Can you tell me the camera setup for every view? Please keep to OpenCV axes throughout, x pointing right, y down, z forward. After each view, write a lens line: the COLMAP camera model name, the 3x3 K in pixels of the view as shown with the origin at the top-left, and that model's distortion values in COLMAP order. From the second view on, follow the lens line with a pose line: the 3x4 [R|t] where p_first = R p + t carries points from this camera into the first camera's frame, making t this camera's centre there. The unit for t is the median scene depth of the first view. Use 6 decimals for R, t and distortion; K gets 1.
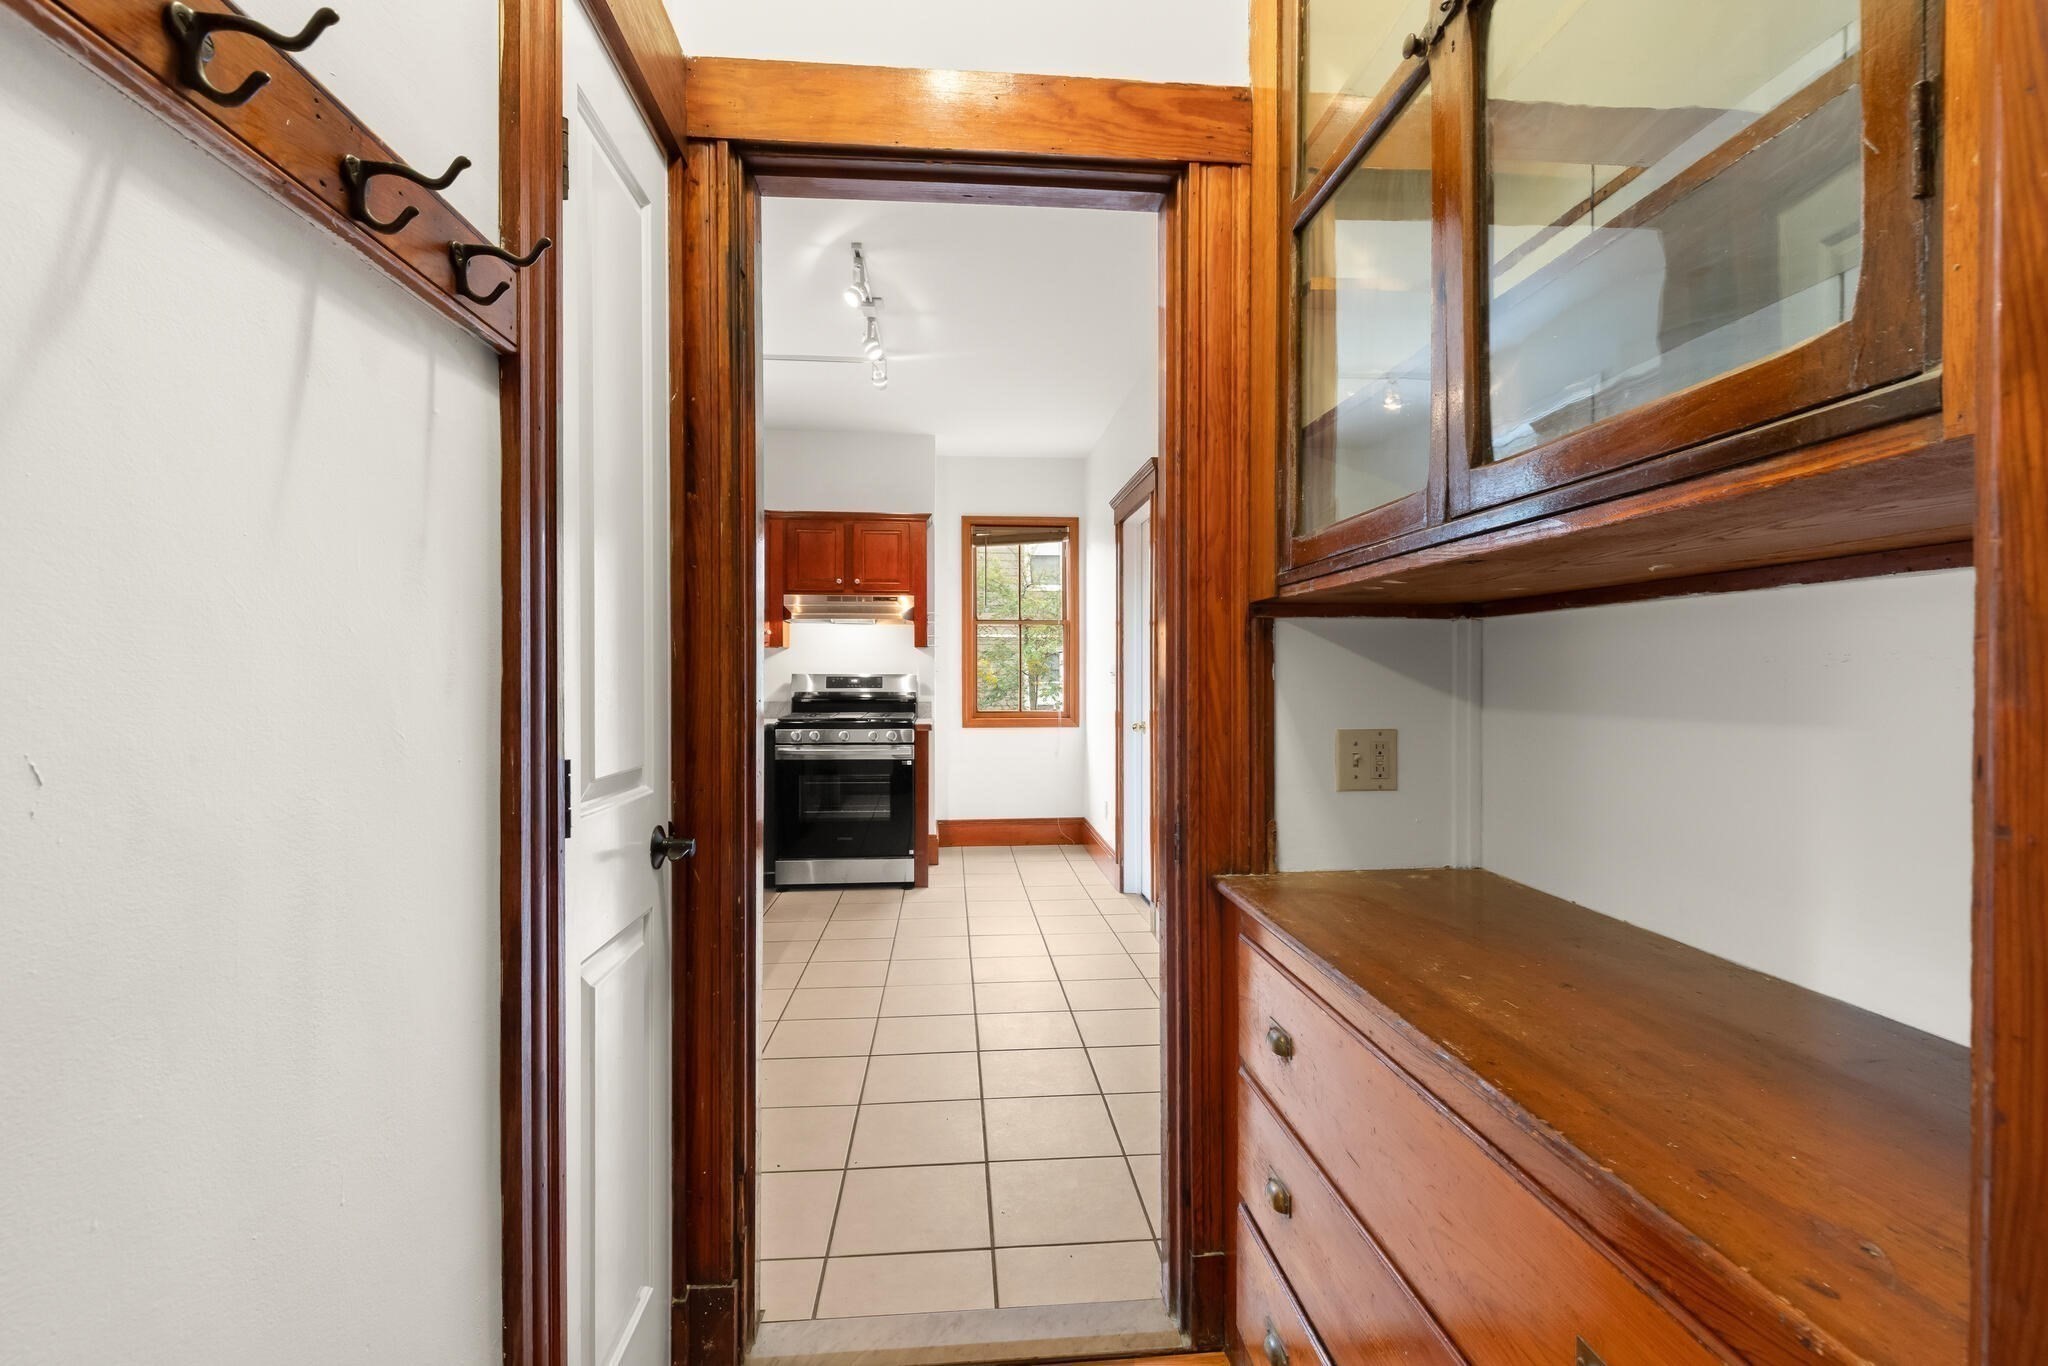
lens RADIAL K [[917.5, 0, 1027.8], [0, 917.5, 688.1], [0, 0, 1]] dist [0.000754, -0.003210]
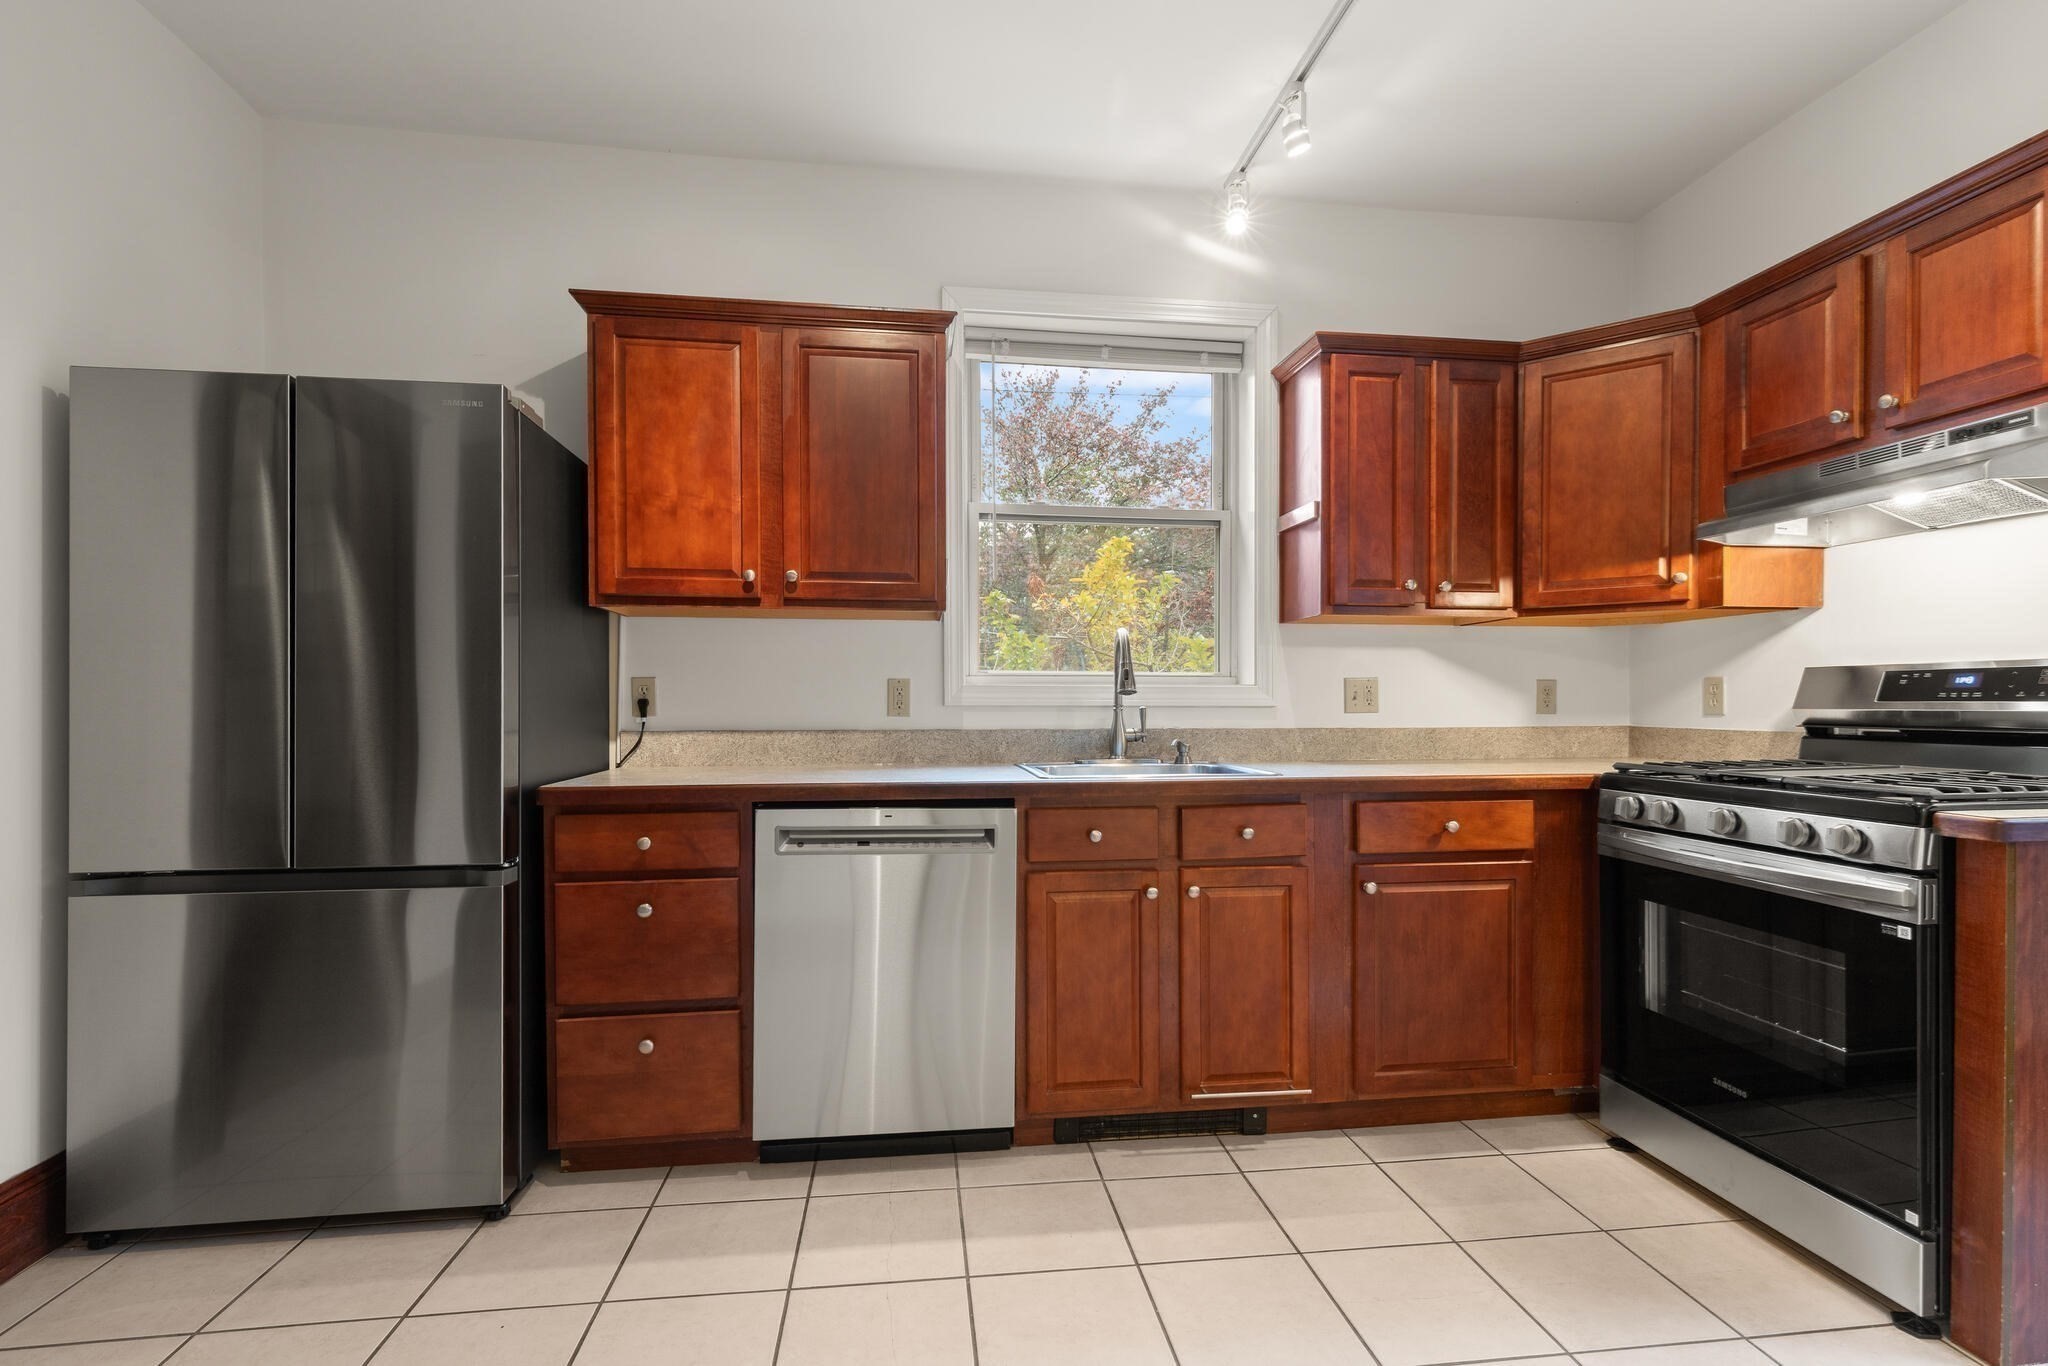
lens RADIAL K [[917.5, 0, 1046.2], [0, 917.5, 722.4], [0, 0, 1]] dist [0.000754, -0.003210]
pose [[0.054266, 0.021813, -0.998288, 0.155750], [-0.011973, 0.999704, 0.021193, 0.005678], [0.998455, 0.010803, 0.054511, 0.645698]]
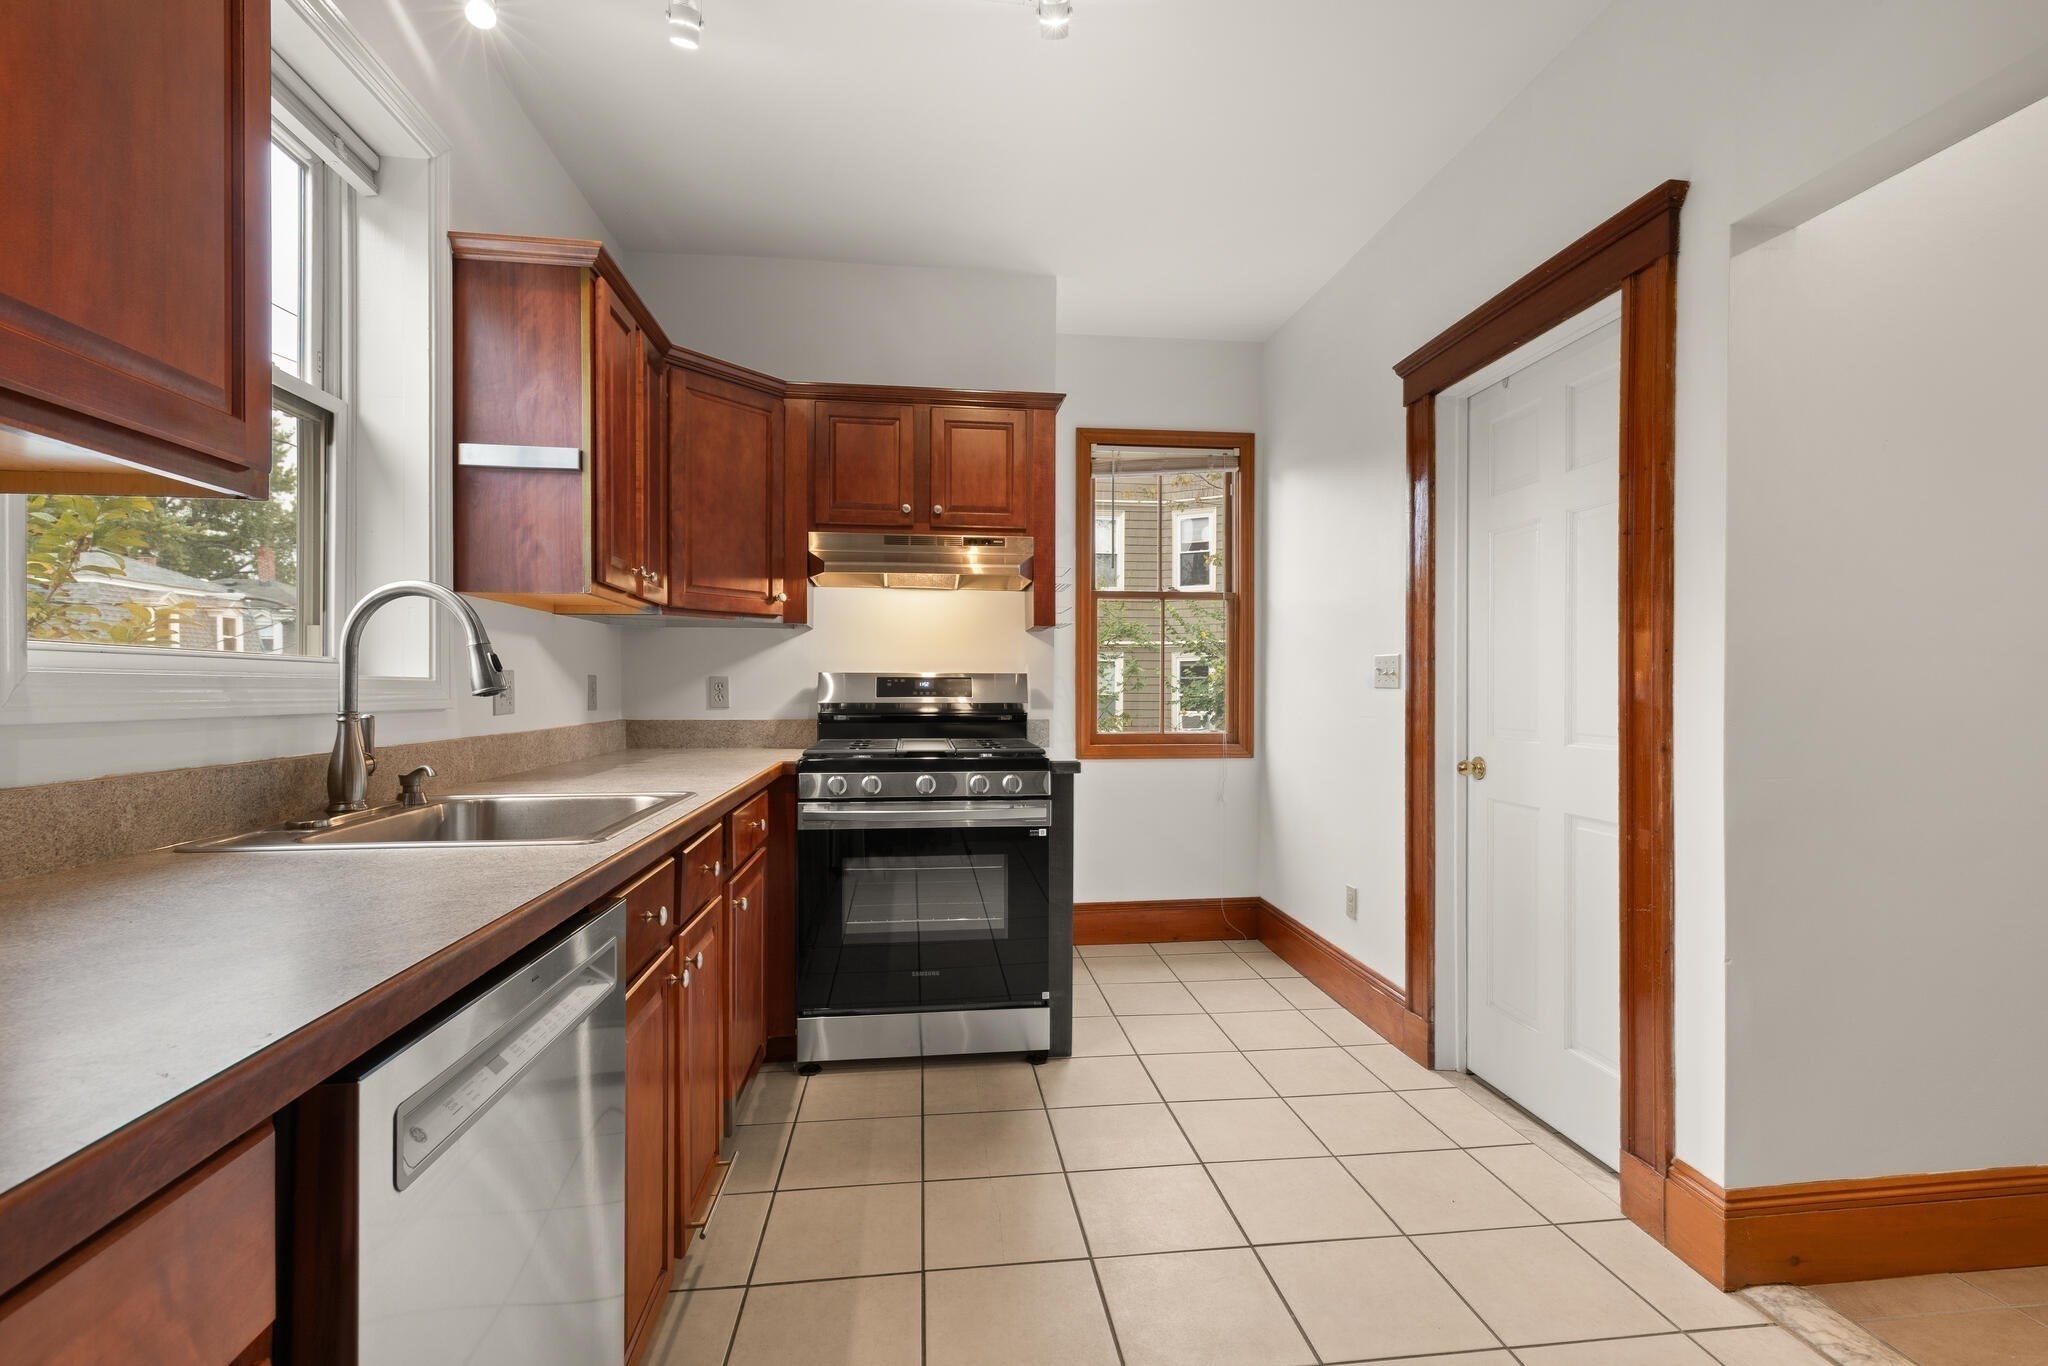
lens RADIAL K [[917.5, 0, 1045.3], [0, 917.5, 692.5], [0, 0, 1]] dist [0.000754, -0.003210]
pose [[0.999318, 0.001396, 0.036909, -0.138942], [-0.001062, 0.999958, -0.009053, 0.002524], [-0.036920, 0.009008, 0.999278, 0.425339]]
